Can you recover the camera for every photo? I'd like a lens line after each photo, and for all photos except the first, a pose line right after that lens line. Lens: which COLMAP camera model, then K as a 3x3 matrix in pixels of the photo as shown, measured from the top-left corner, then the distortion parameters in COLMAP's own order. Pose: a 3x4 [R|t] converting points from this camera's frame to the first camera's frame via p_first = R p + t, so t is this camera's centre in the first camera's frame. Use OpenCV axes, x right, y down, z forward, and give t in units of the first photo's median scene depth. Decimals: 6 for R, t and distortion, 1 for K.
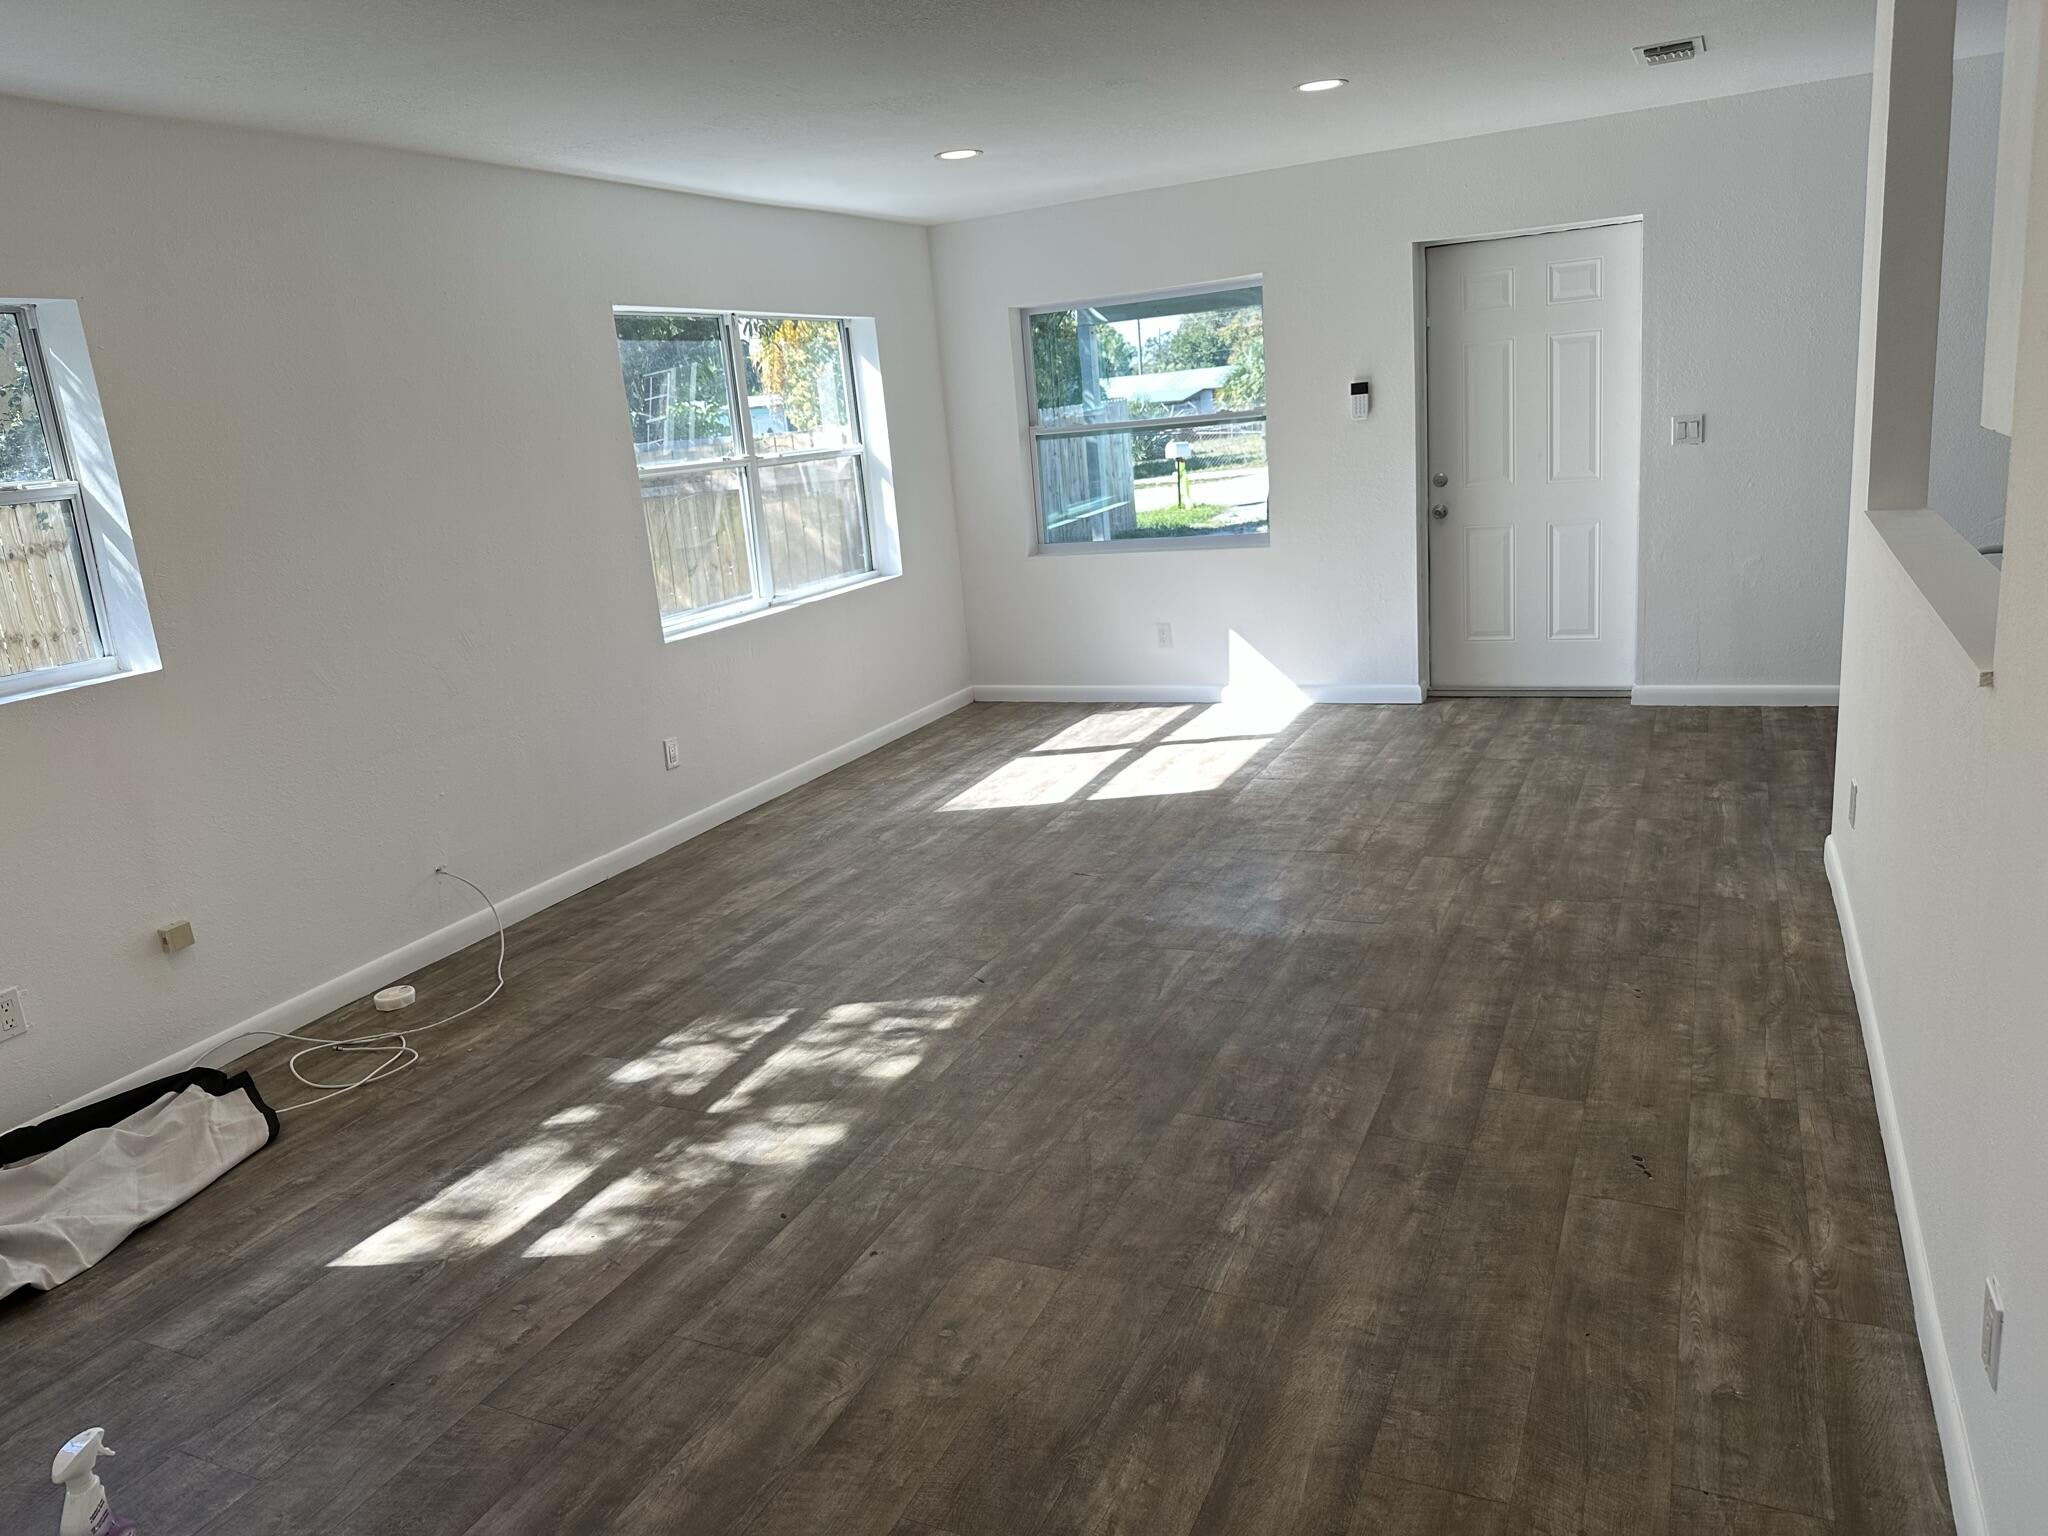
lens RADIAL K [[1436.9, 0, 1024.5], [0, 1436.9, 764.0], [0, 0, 1]] dist [0.007796, -0.012719]
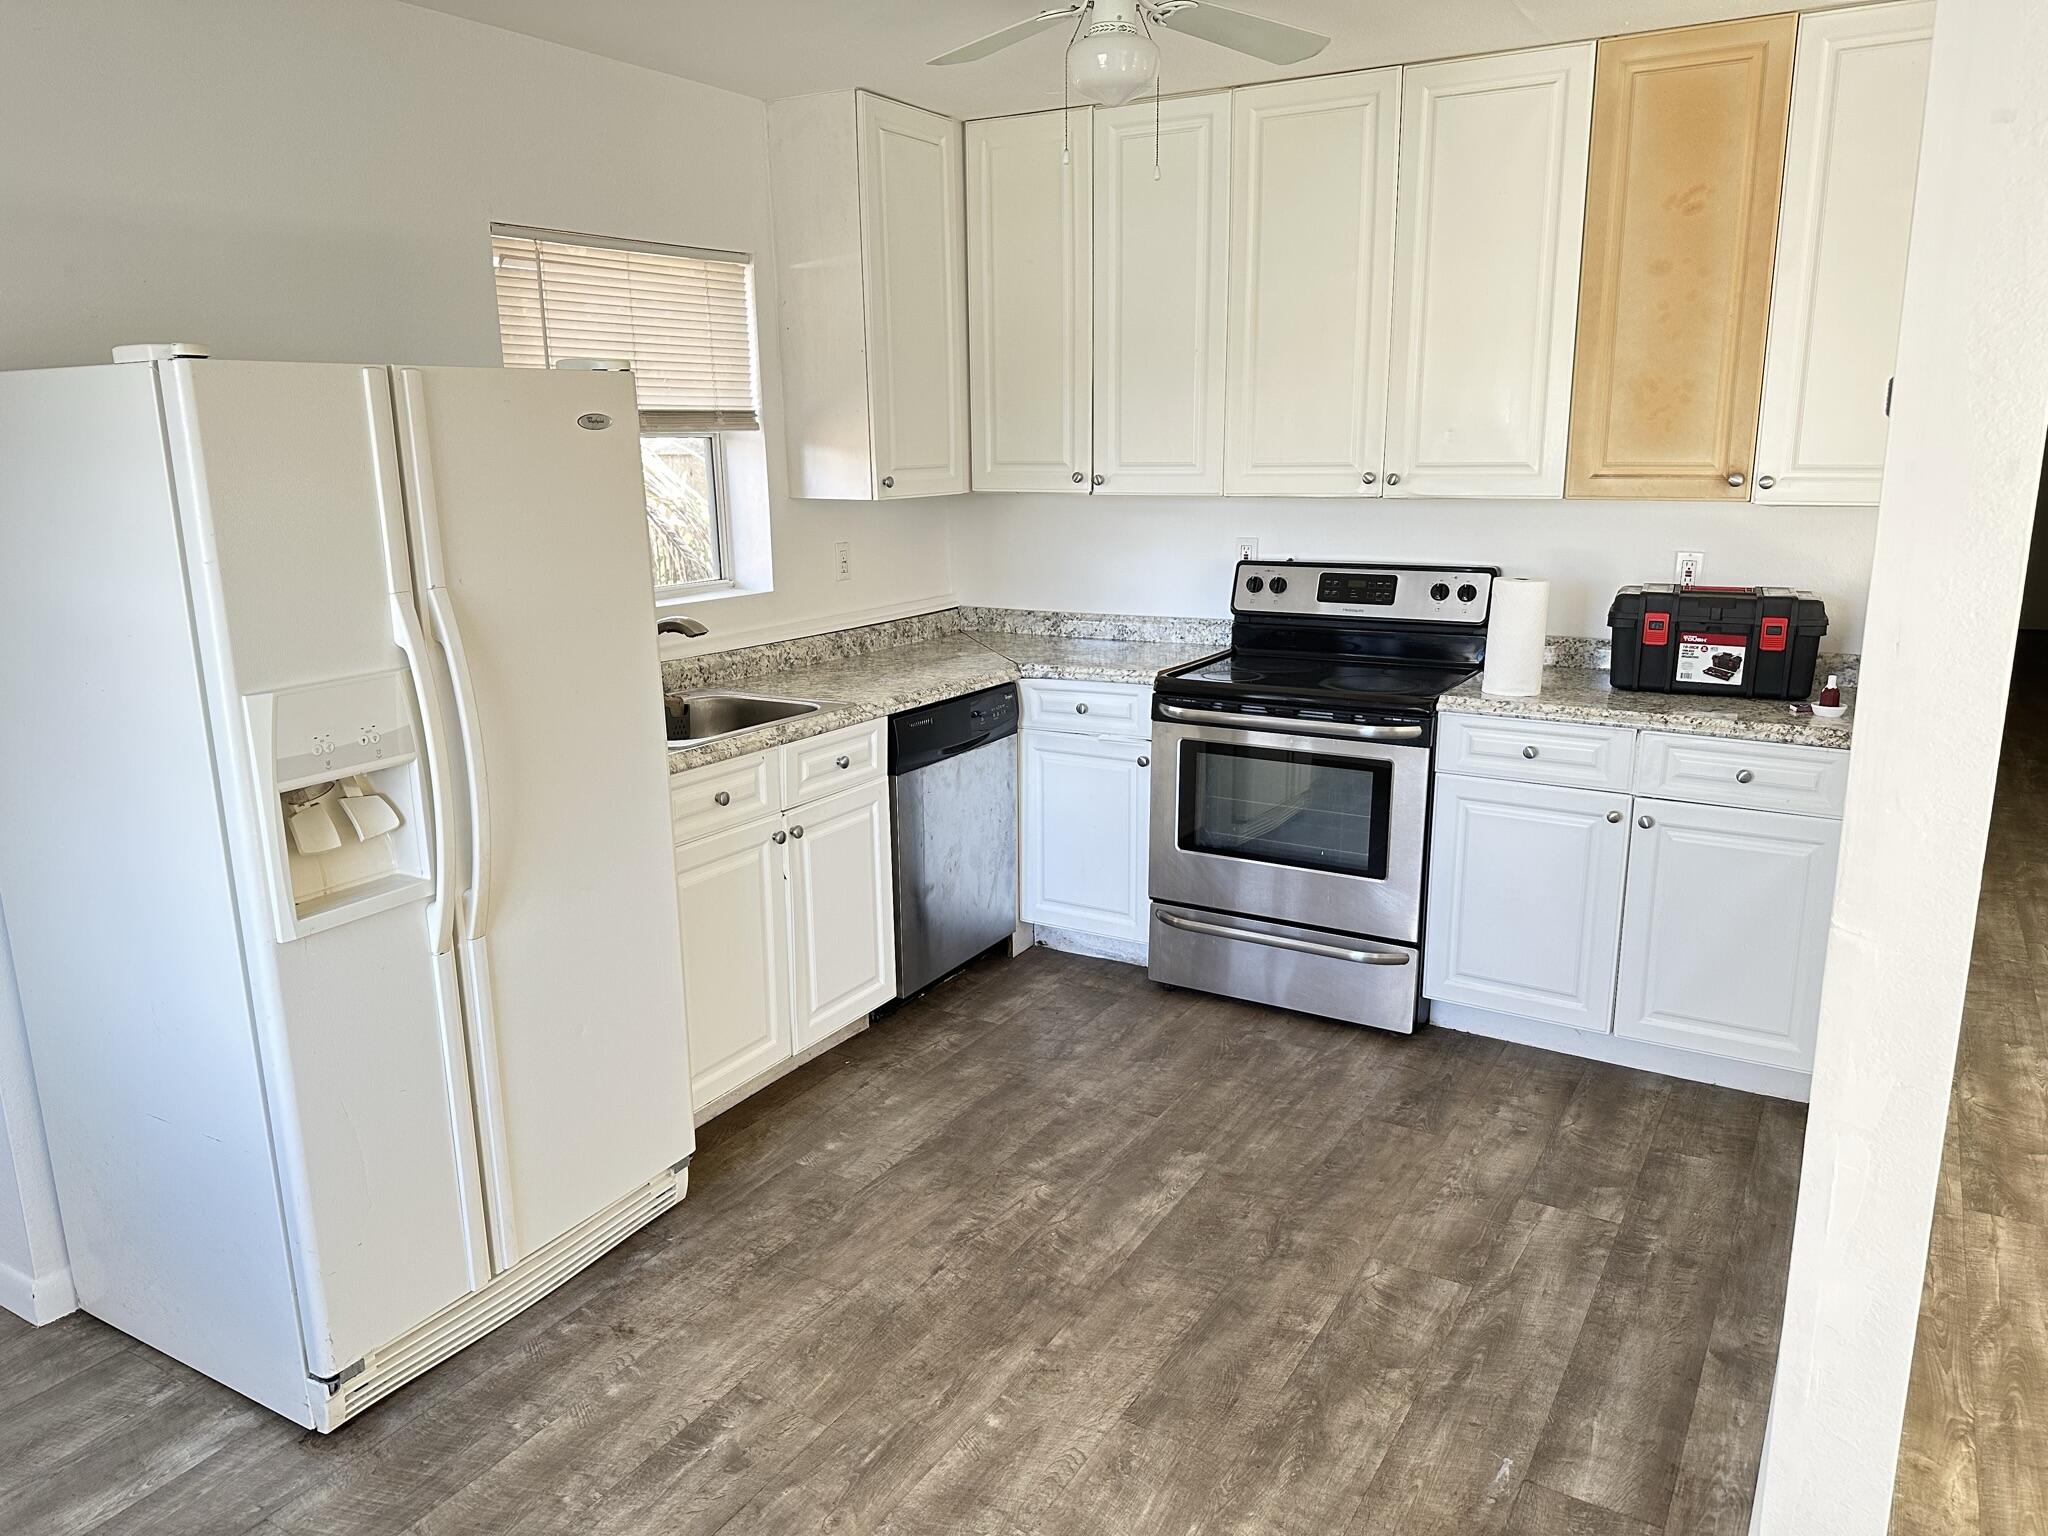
lens RADIAL K [[1436.9, 0, 1030.3], [0, 1436.9, 758.9], [0, 0, 1]] dist [0.007796, -0.012719]
pose [[-0.989788, 0.073272, 0.122273, 0.638416], [0.121274, 0.883640, 0.452187, -0.351526], [-0.074913, 0.462398, -0.883502, 1.103642]]
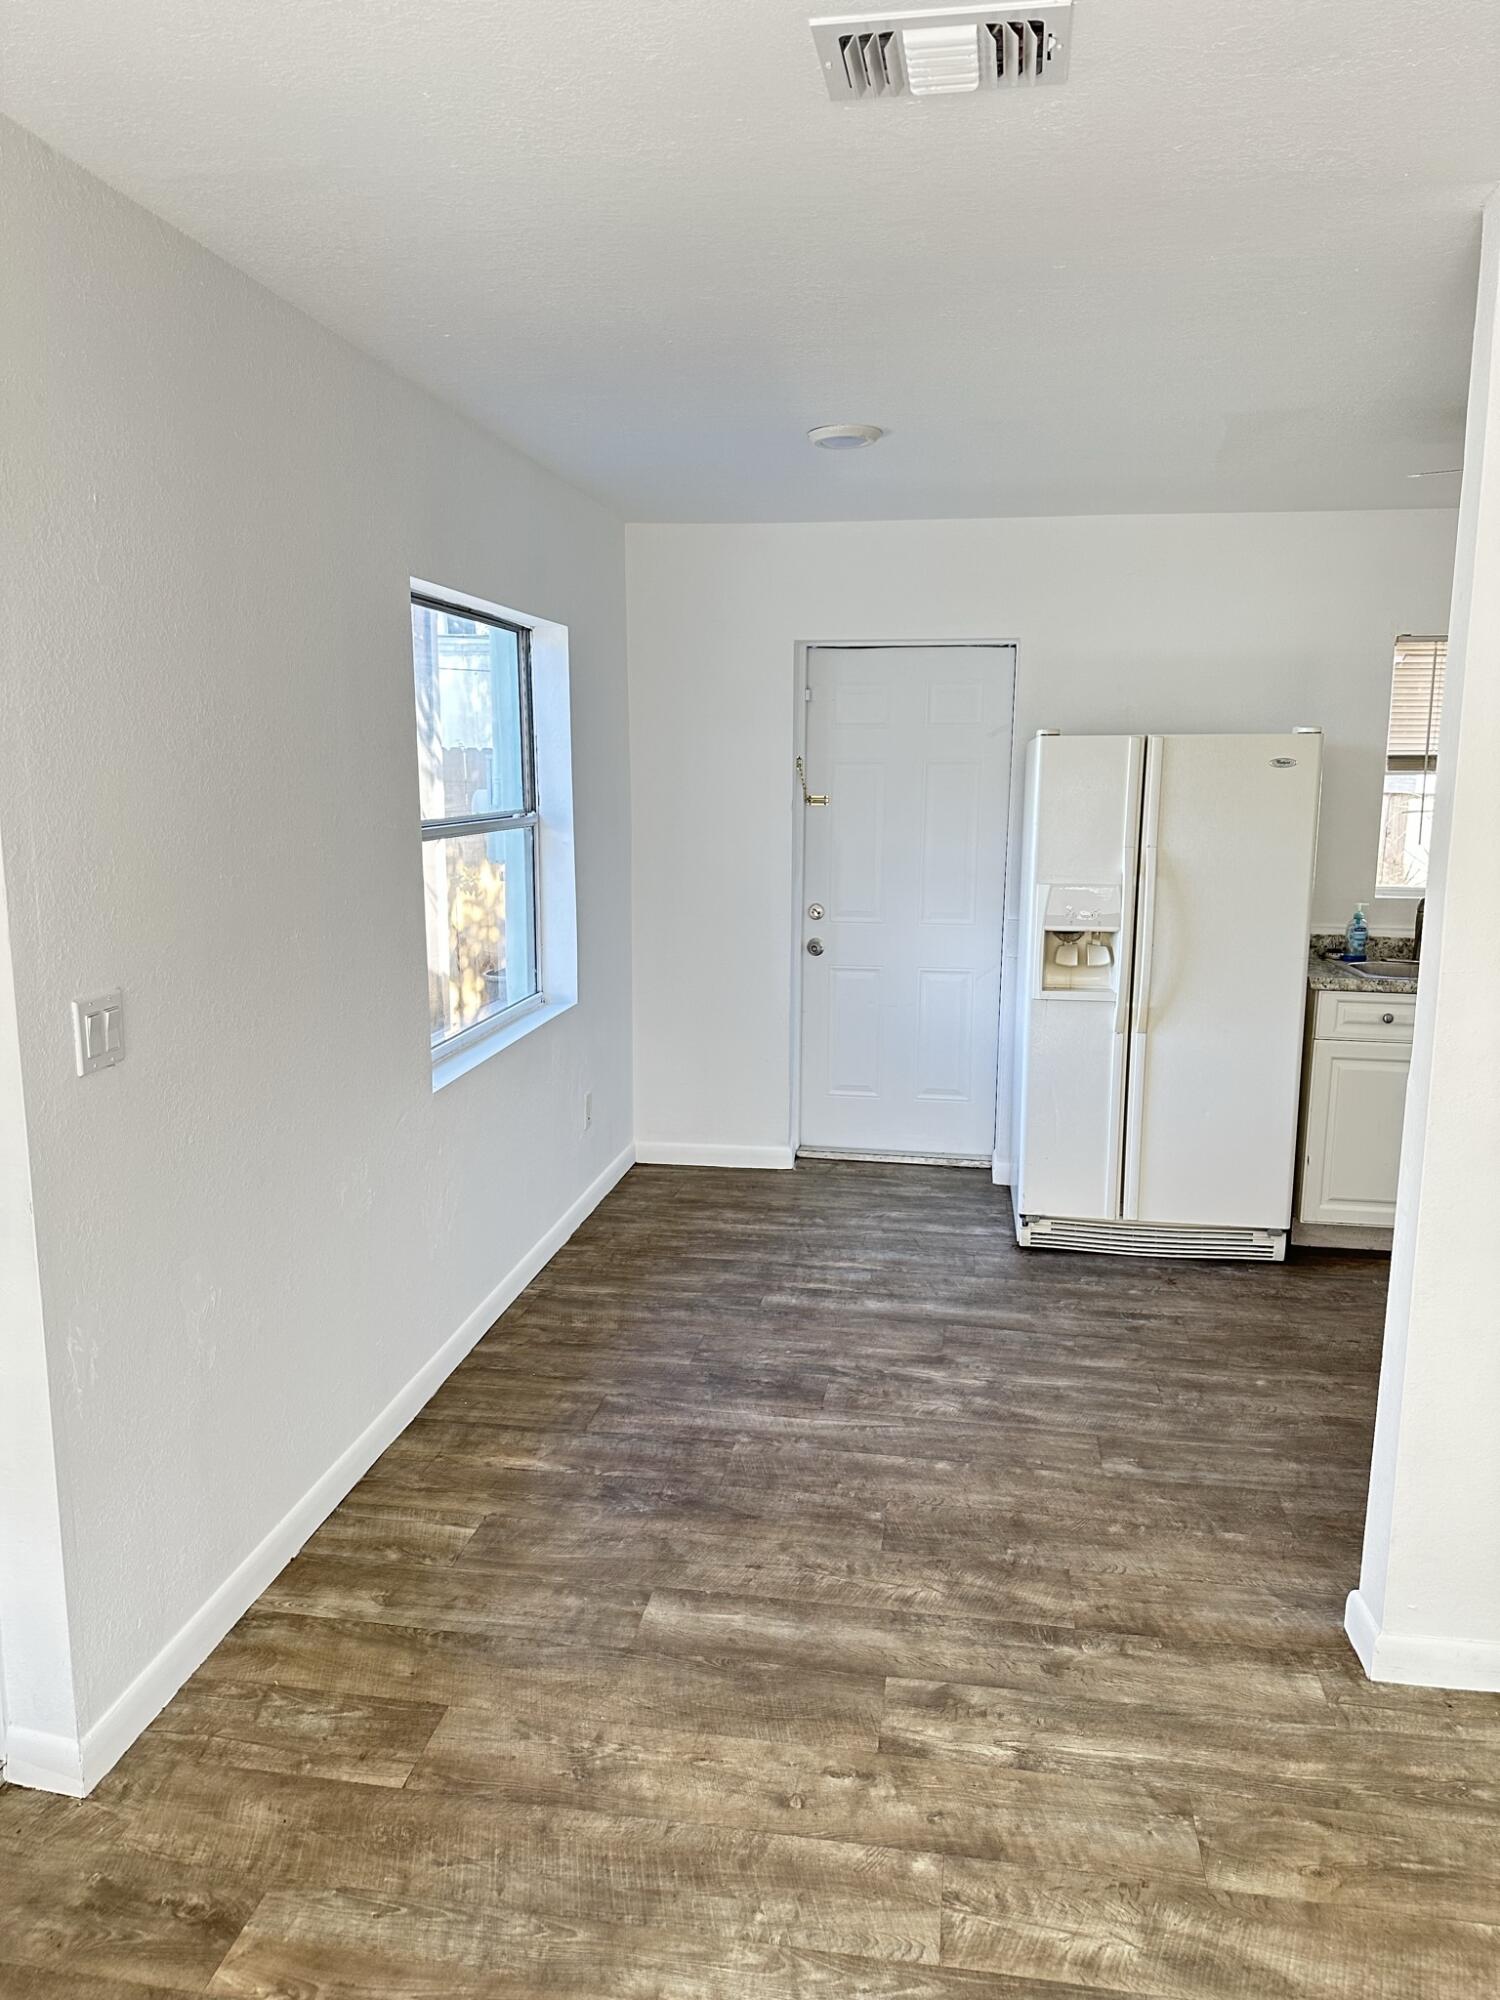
lens RADIAL K [[1403.2, 0, 753.7], [0, 1403.2, 1008.6], [0, 0, 1]] dist [0.007796, -0.012719]
pose [[-0.264545, -0.069730, 0.961849, 0.080392], [0.261765, 0.954745, 0.141210, -0.305962], [-0.928168, 0.289135, -0.234320, 1.151640]]
